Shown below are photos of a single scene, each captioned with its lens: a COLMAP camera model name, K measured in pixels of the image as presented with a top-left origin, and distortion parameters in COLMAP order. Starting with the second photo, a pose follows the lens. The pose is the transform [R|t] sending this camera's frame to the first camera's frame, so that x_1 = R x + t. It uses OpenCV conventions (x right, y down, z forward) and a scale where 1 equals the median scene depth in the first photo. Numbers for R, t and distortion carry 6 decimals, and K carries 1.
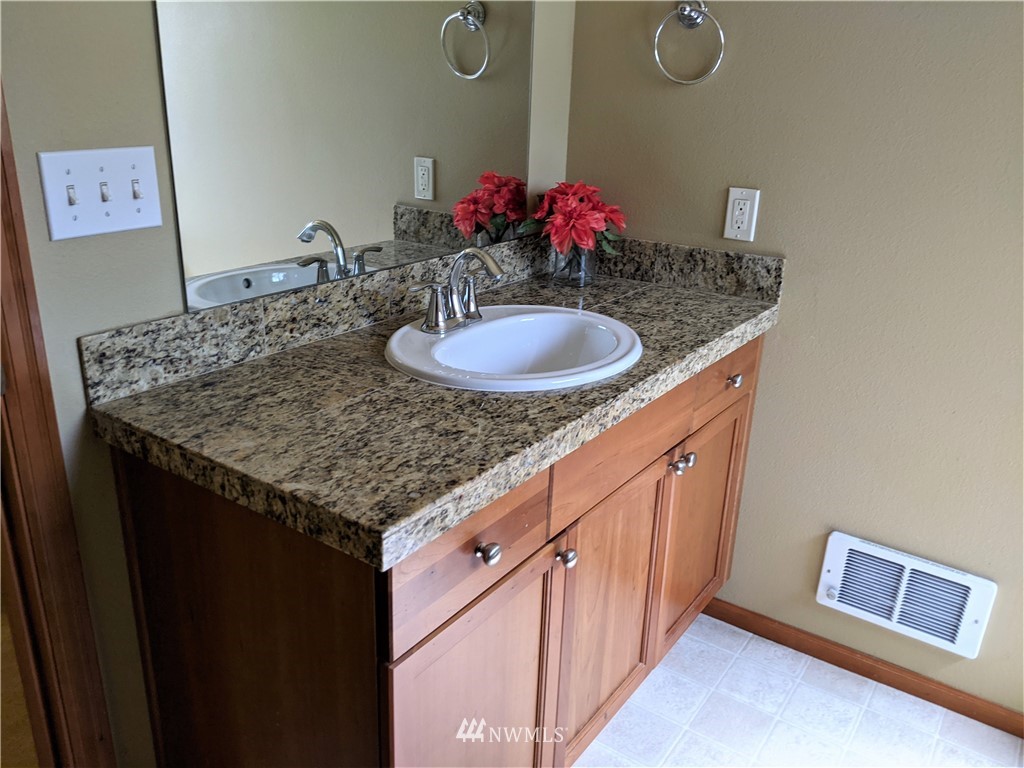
lens RADIAL K [[820.9, 0, 516.2], [0, 820.9, 383.9], [0, 0, 1]] dist [0.054395, -0.088874]
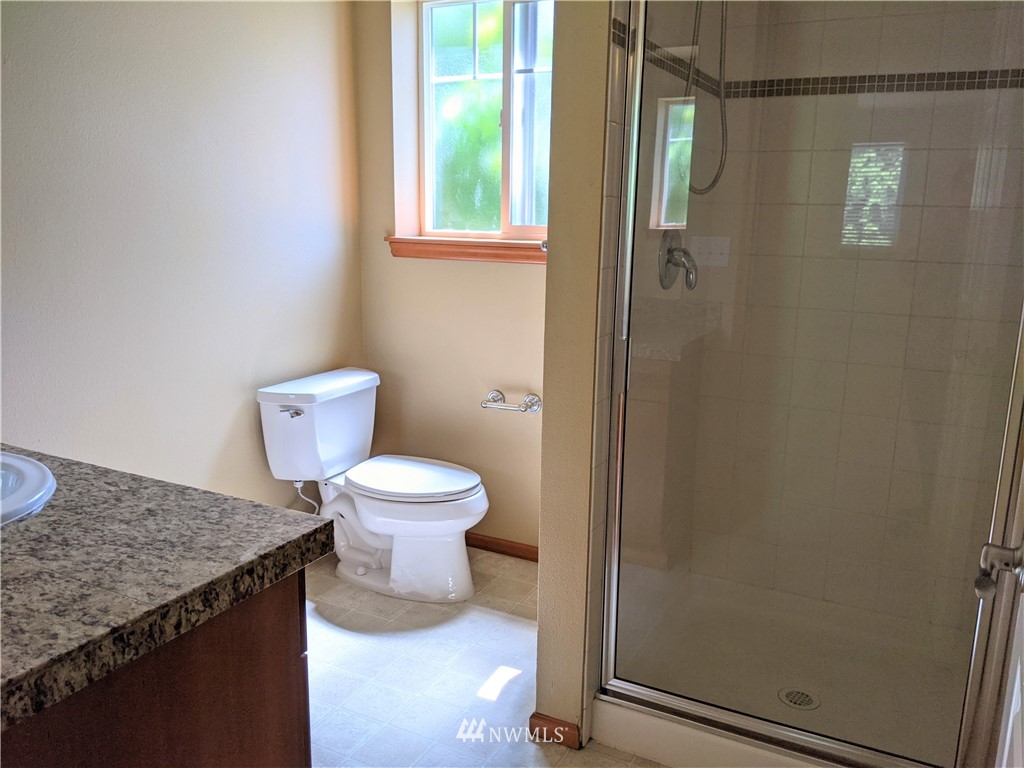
lens RADIAL K [[820.9, 0, 515.8], [0, 820.9, 385.9], [0, 0, 1]] dist [0.054395, -0.088874]
pose [[-0.130998, -0.244947, 0.960646, -1.190473], [0.322371, 0.905811, 0.274925, -0.242826], [-0.937505, 0.345699, -0.039695, 0.569170]]
